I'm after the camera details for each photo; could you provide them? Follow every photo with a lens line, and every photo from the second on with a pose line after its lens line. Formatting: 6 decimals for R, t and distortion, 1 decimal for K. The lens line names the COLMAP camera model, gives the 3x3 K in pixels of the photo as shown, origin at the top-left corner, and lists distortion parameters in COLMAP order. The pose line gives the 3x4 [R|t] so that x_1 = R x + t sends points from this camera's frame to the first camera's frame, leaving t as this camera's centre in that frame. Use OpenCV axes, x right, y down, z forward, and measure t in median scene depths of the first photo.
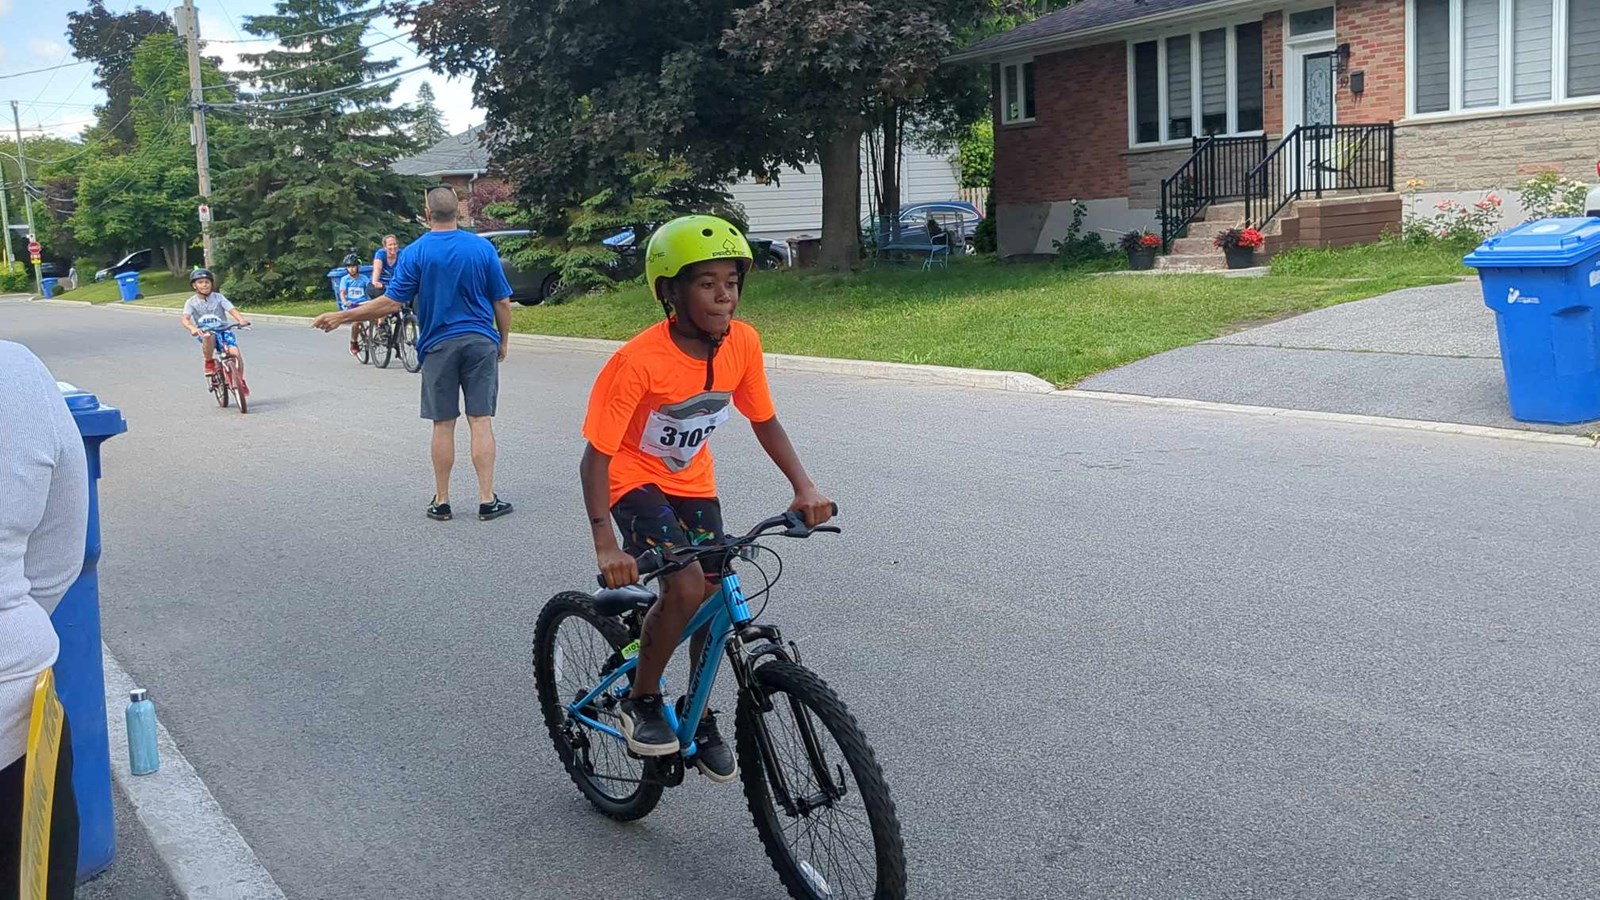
lens RADIAL K [[1705.8, 0, 800.0], [0, 1705.8, 450.0], [0, 0, 1]] dist [0.063344, -0.003131]
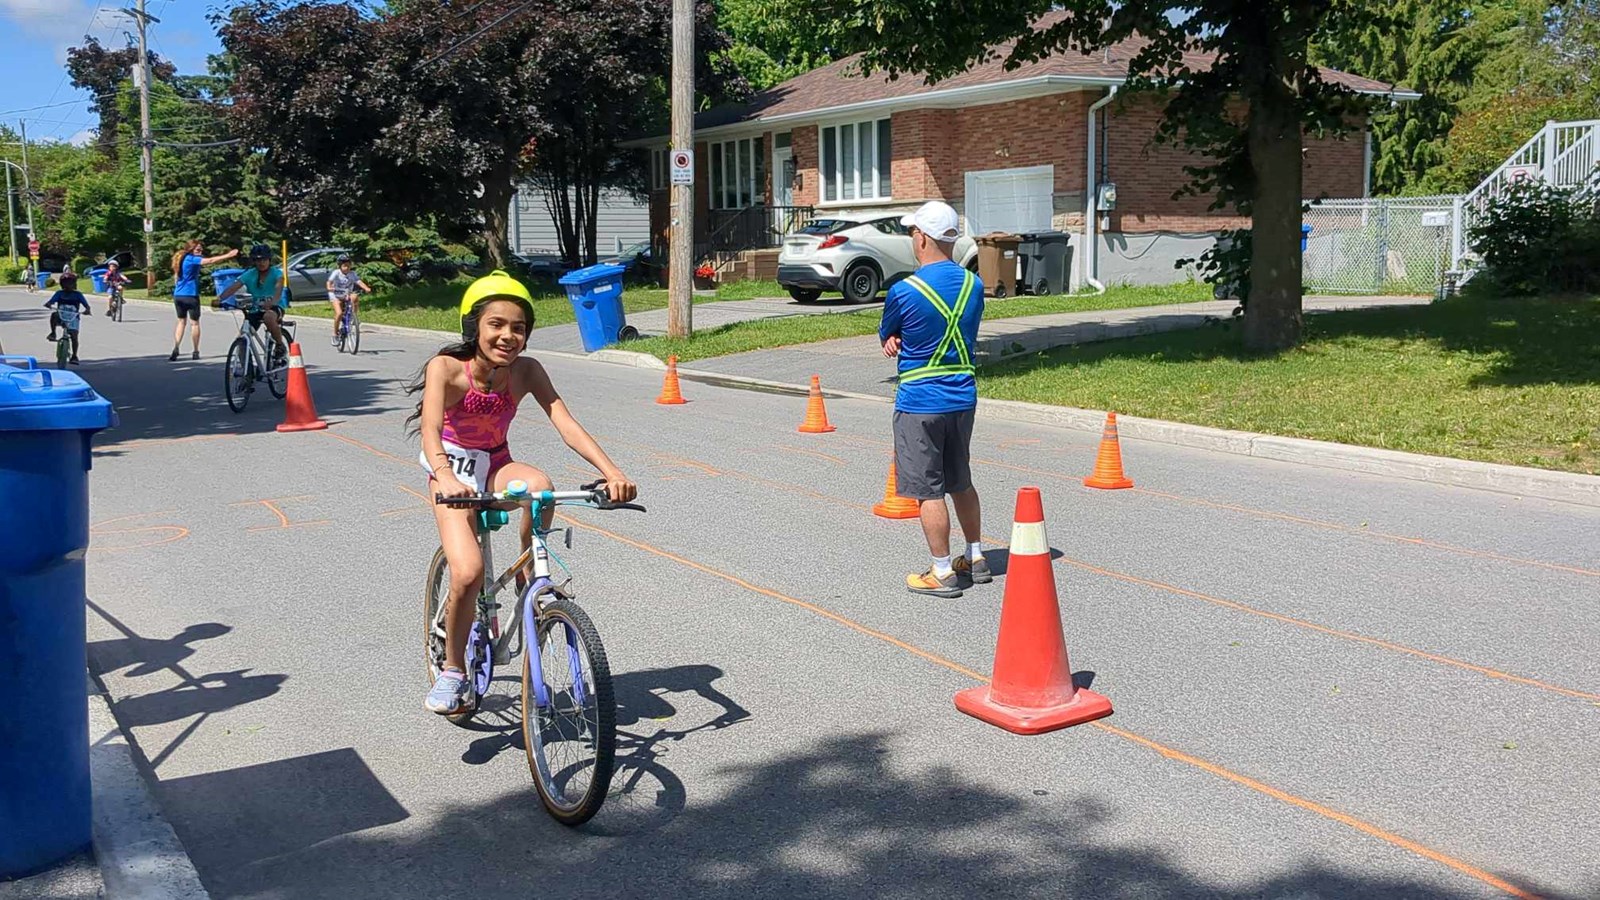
lens RADIAL K [[1705.8, 0, 800.0], [0, 1705.8, 450.0], [0, 0, 1]] dist [0.063344, -0.003131]
pose [[0.999216, 0.038174, -0.010462, 0.310547], [-0.038314, 0.999175, -0.013461, 0.055410], [0.009940, 0.013851, 0.999855, -0.537387]]
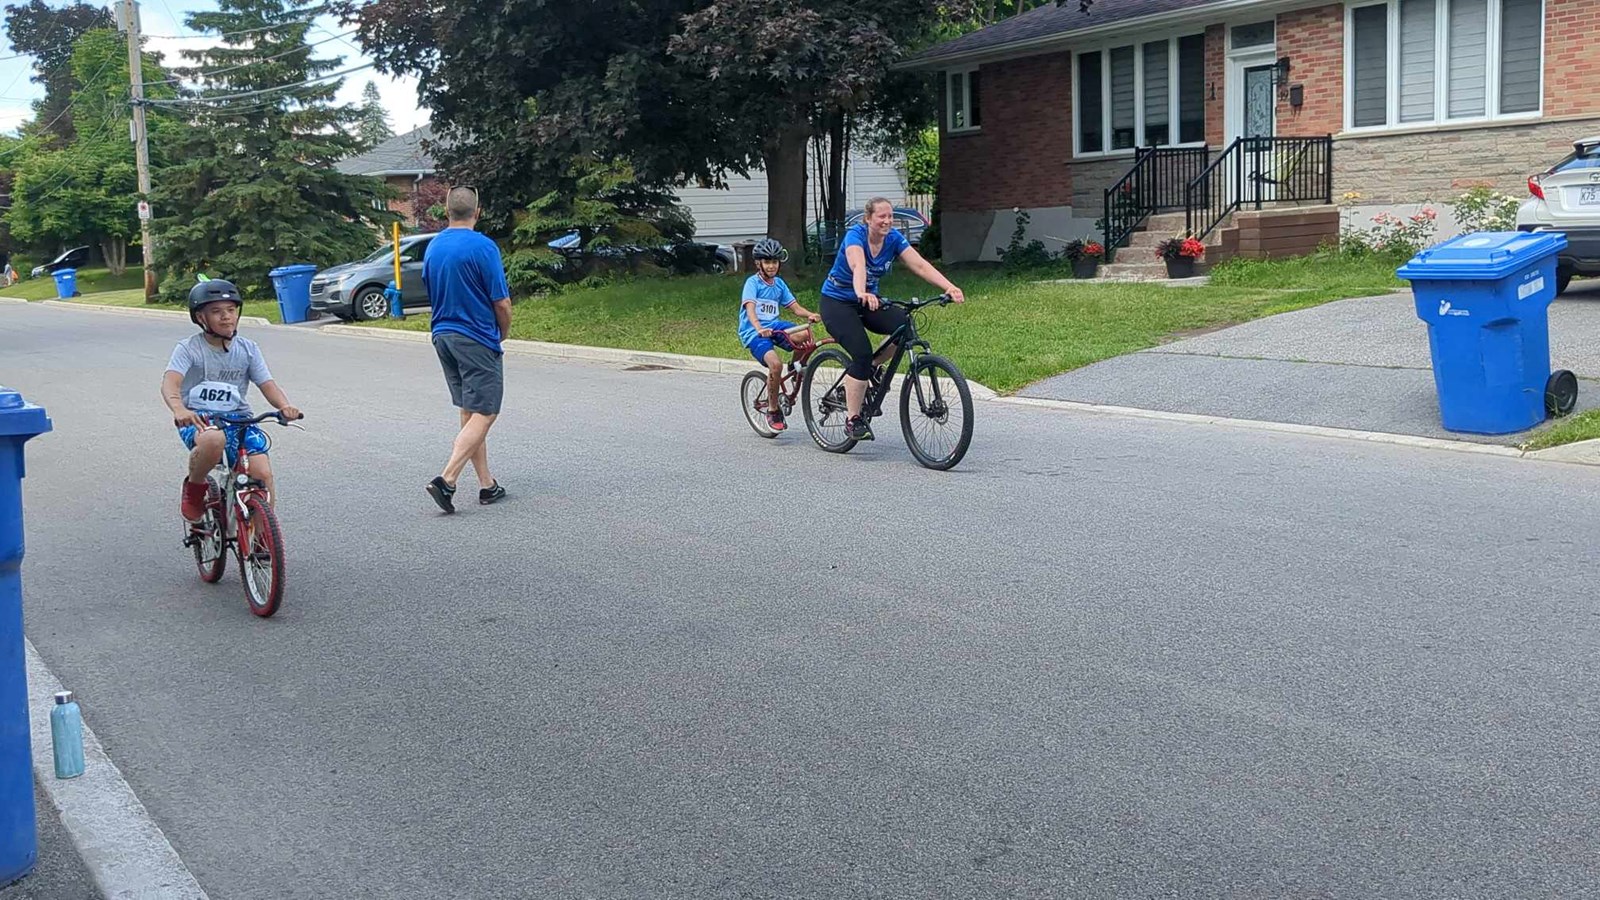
lens RADIAL K [[1705.8, 0, 800.0], [0, 1705.8, 450.0], [0, 0, 1]] dist [0.063344, -0.003131]
pose [[0.999495, 0.007568, 0.030861, 0.001857], [-0.007482, 0.999968, -0.002916, 0.000021], [-0.030882, 0.002684, 0.999519, -0.000954]]
